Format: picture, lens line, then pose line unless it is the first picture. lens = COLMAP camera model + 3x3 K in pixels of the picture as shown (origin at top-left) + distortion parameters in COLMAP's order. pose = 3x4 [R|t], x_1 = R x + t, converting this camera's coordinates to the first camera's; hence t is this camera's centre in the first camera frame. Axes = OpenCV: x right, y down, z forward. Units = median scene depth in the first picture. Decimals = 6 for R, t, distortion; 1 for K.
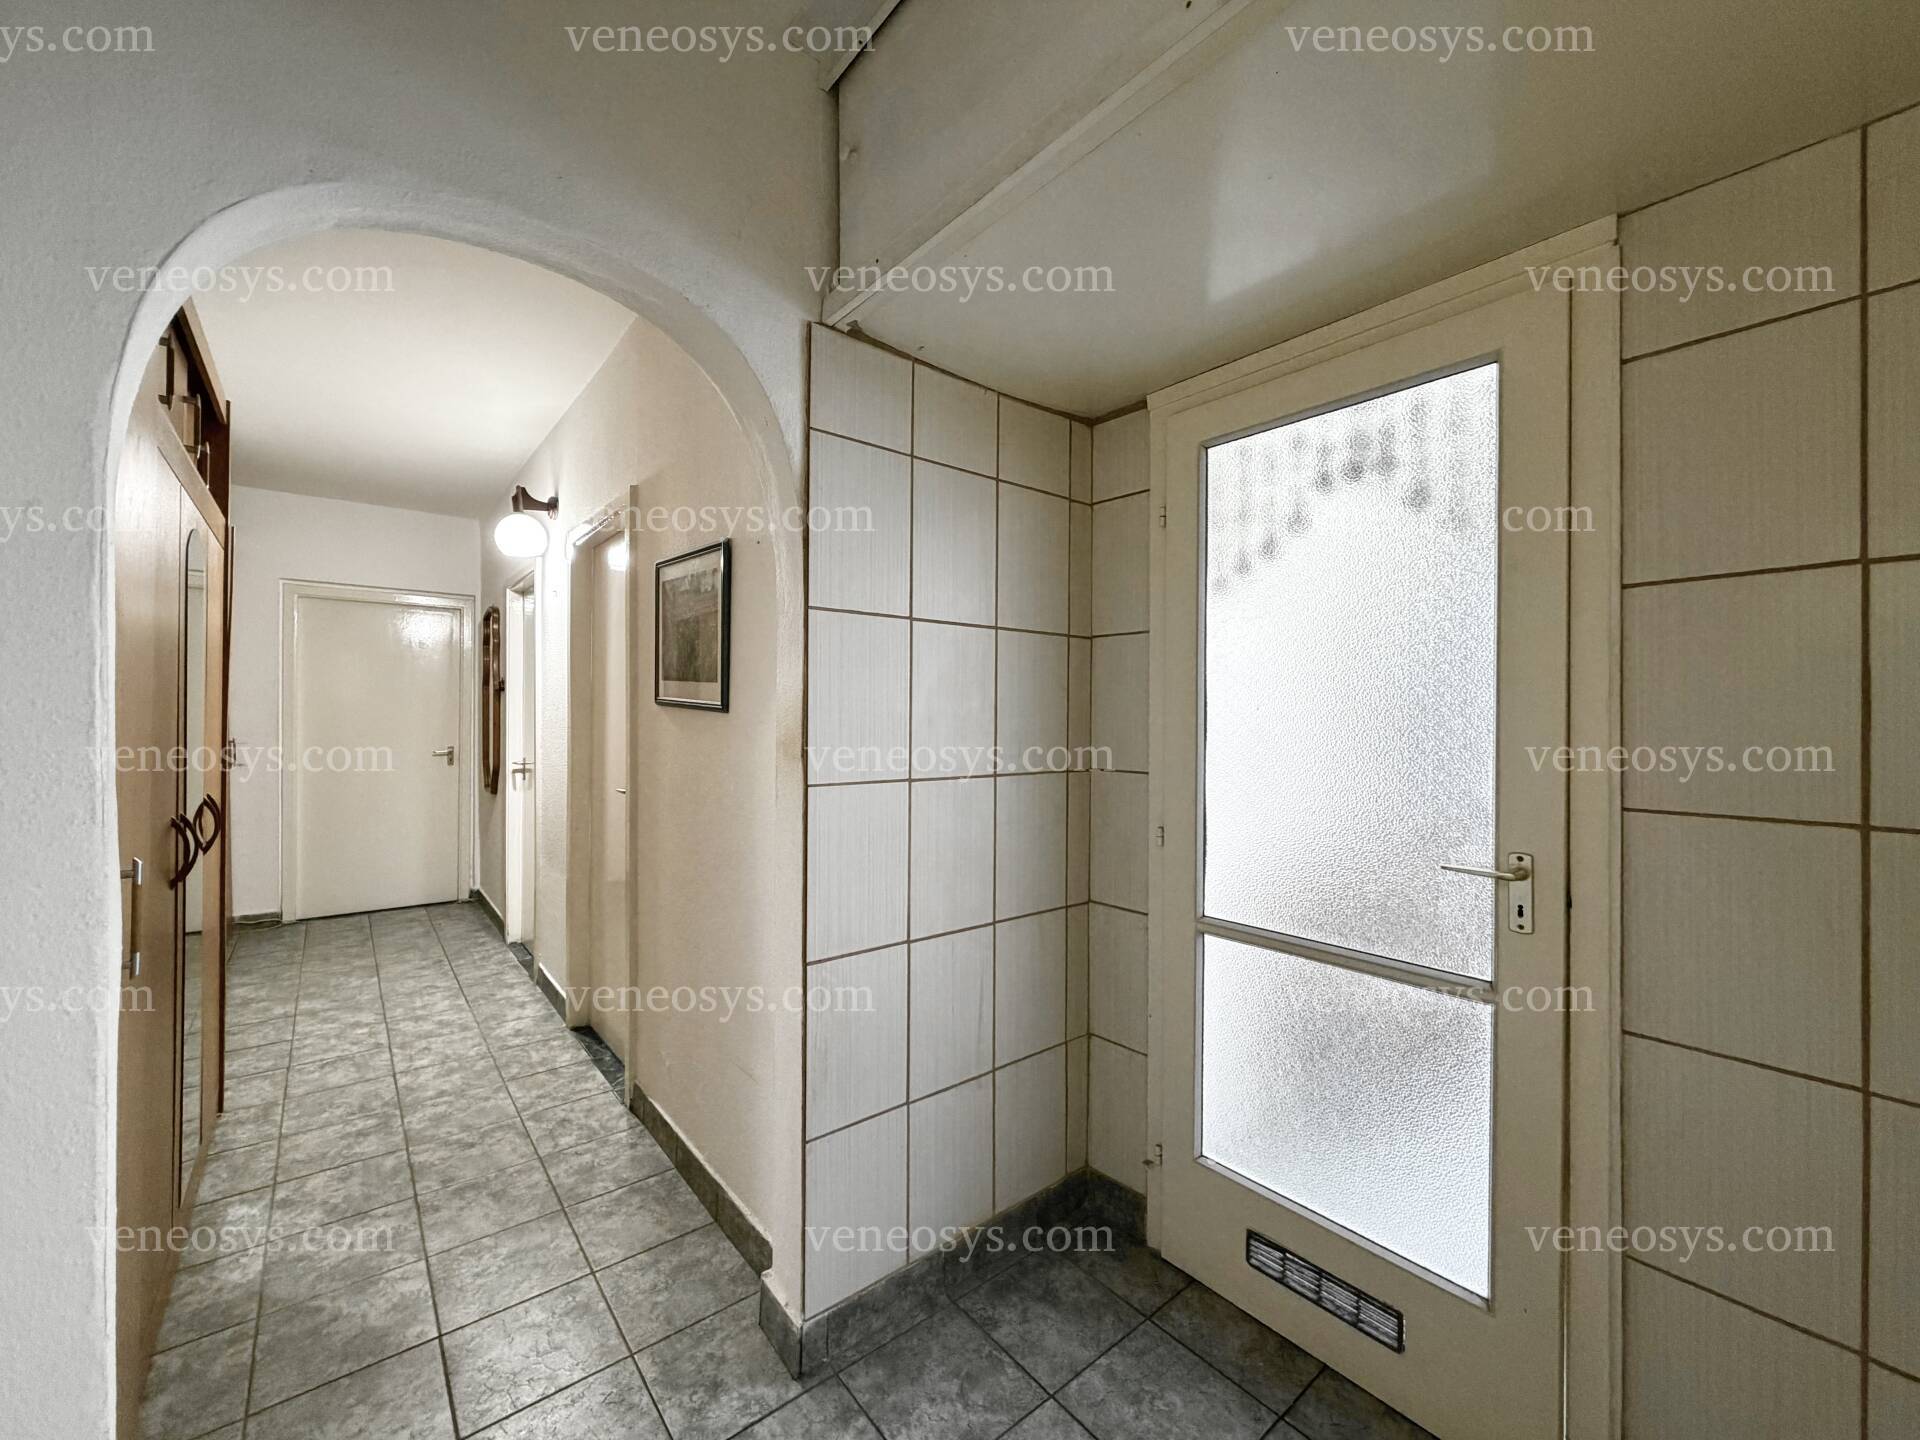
lens RADIAL K [[763.0, 0, 954.0], [0, 763.0, 717.8], [0, 0, 1]] dist [0.000986, 0.000131]
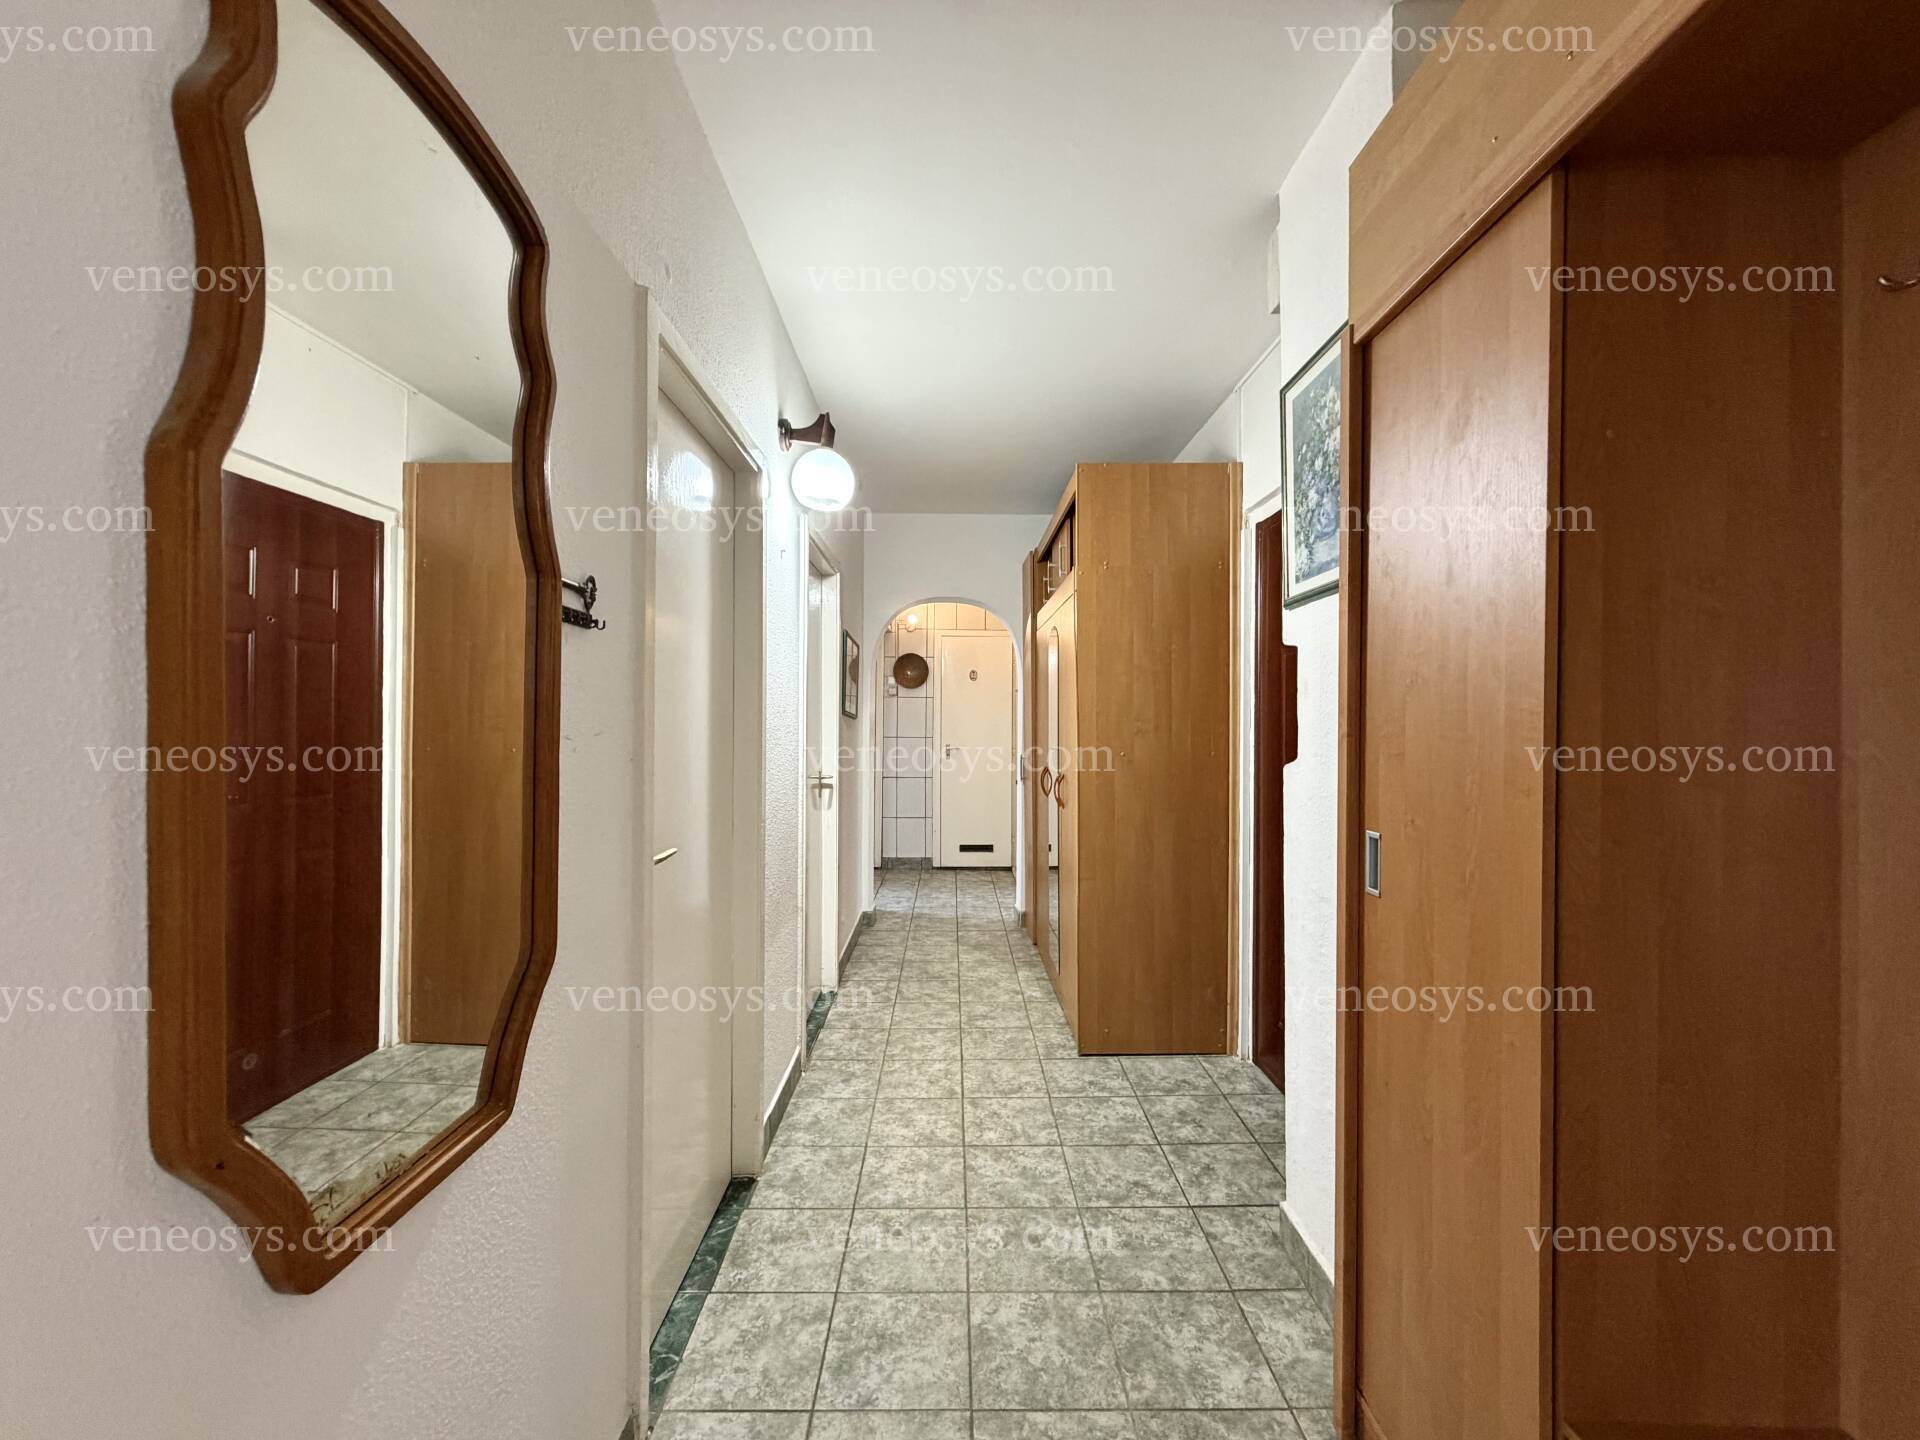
lens RADIAL K [[763.0, 0, 954.0], [0, 763.0, 717.8], [0, 0, 1]] dist [0.000986, 0.000131]
pose [[-0.777763, -0.007573, 0.628512, -1.347288], [-0.007851, 0.999966, 0.002333, -0.009794], [-0.628508, -0.003120, -0.777797, 1.780710]]
